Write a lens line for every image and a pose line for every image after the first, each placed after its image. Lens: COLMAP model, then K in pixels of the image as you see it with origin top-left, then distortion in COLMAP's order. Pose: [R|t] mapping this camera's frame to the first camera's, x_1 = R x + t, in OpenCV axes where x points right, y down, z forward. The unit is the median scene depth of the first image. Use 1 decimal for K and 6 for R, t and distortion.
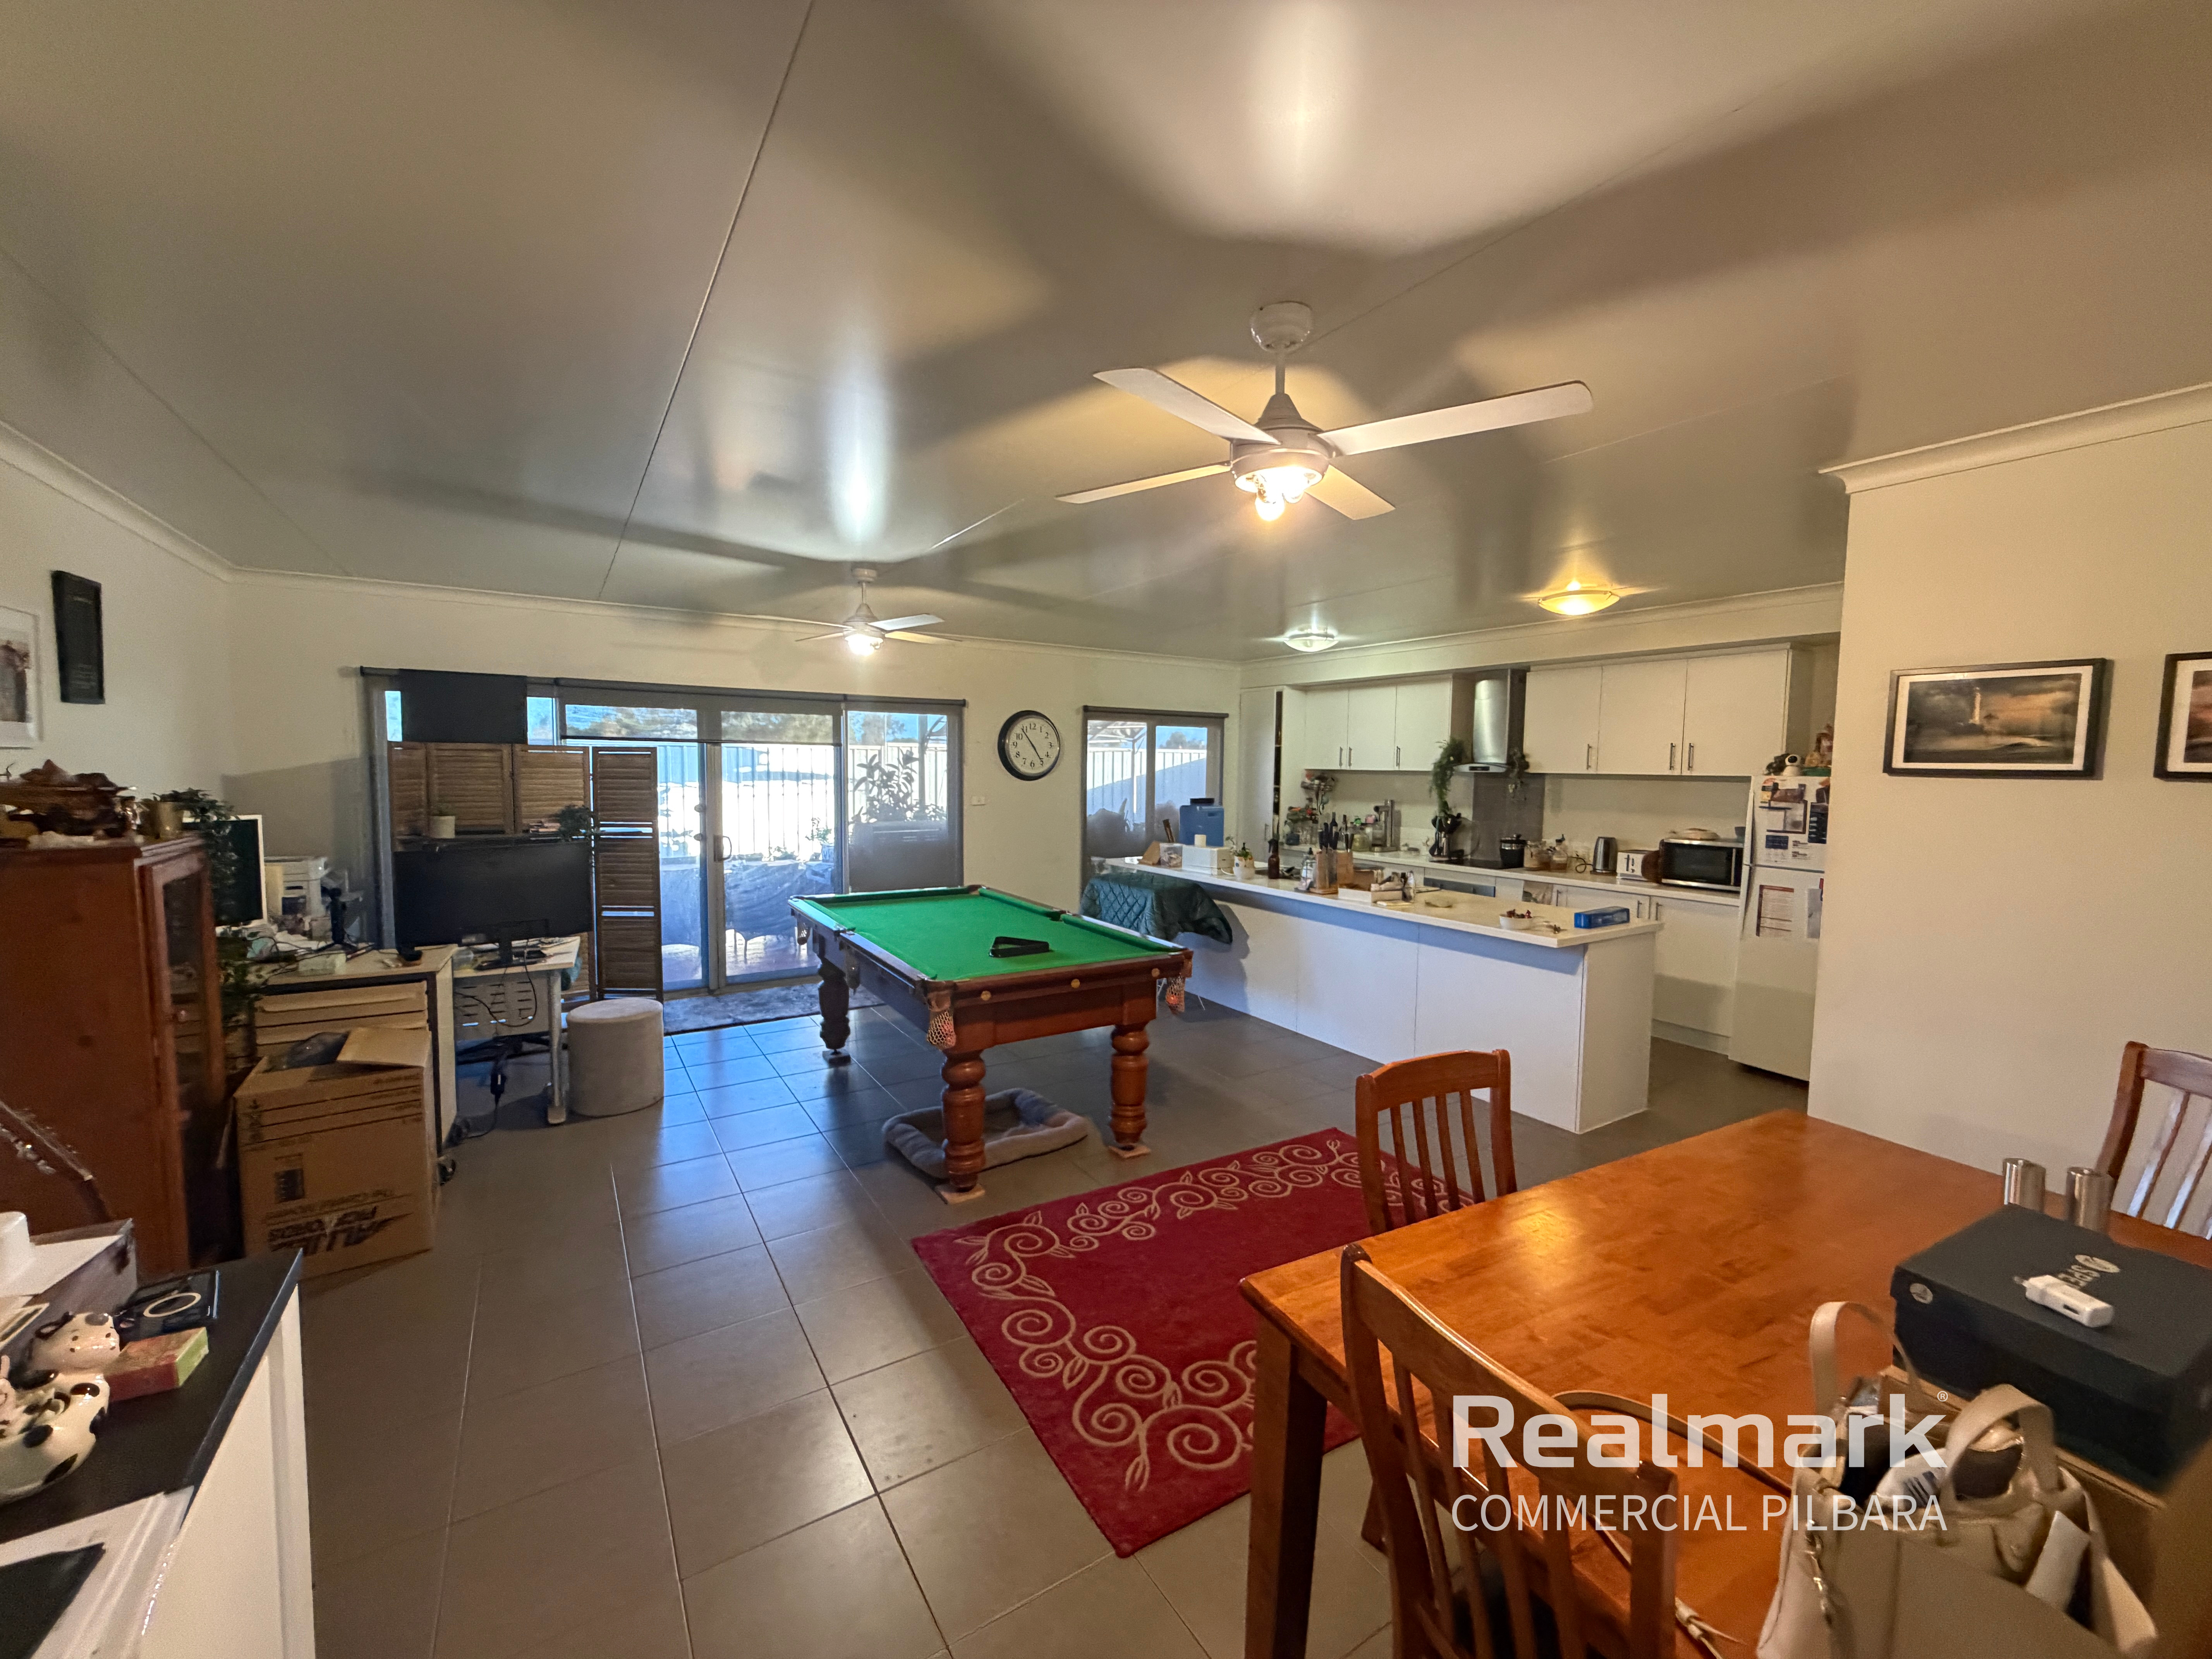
lens RADIAL K [[887.9, 0, 1108.4], [0, 887.9, 827.0], [0, 0, 1]] dist [0.002408, 0.000068]
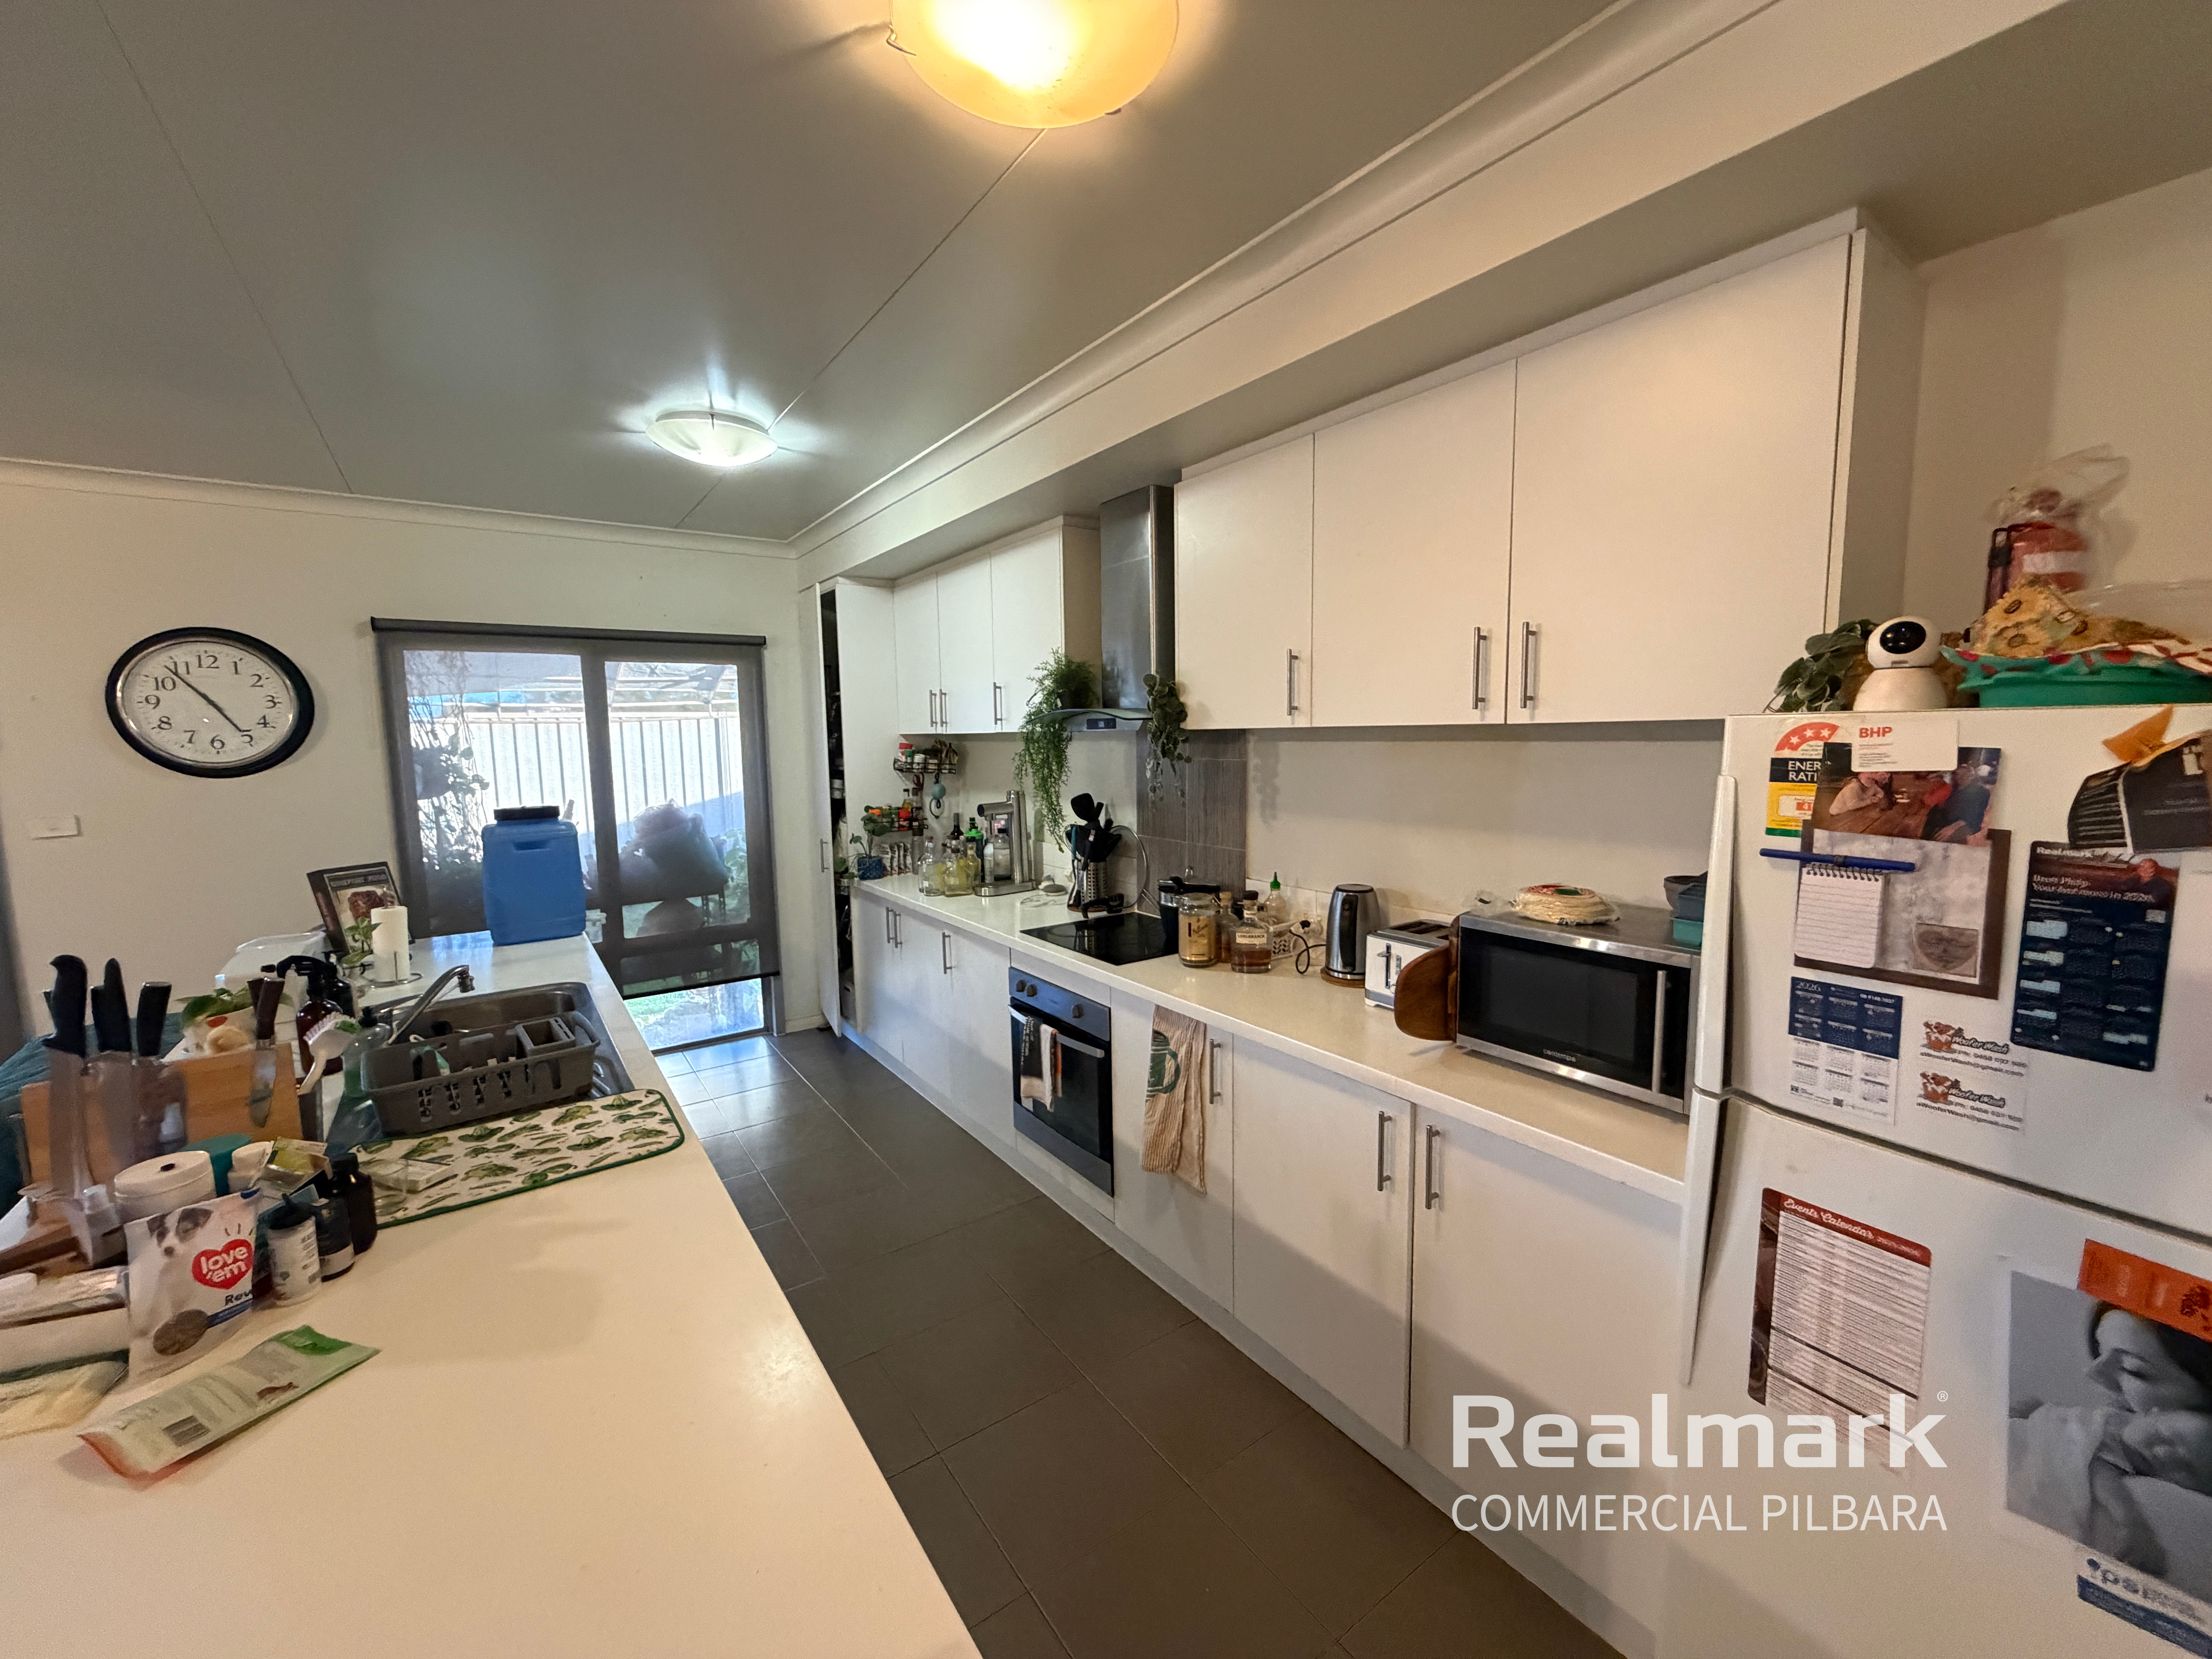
lens RADIAL K [[887.9, 0, 1103.2], [0, 887.9, 830.4], [0, 0, 1]] dist [0.002408, 0.000068]
pose [[0.998484, -0.035903, 0.041725, 0.428363], [0.034209, 0.998588, 0.040639, -0.033278], [-0.043126, -0.039150, 0.998302, 0.602430]]
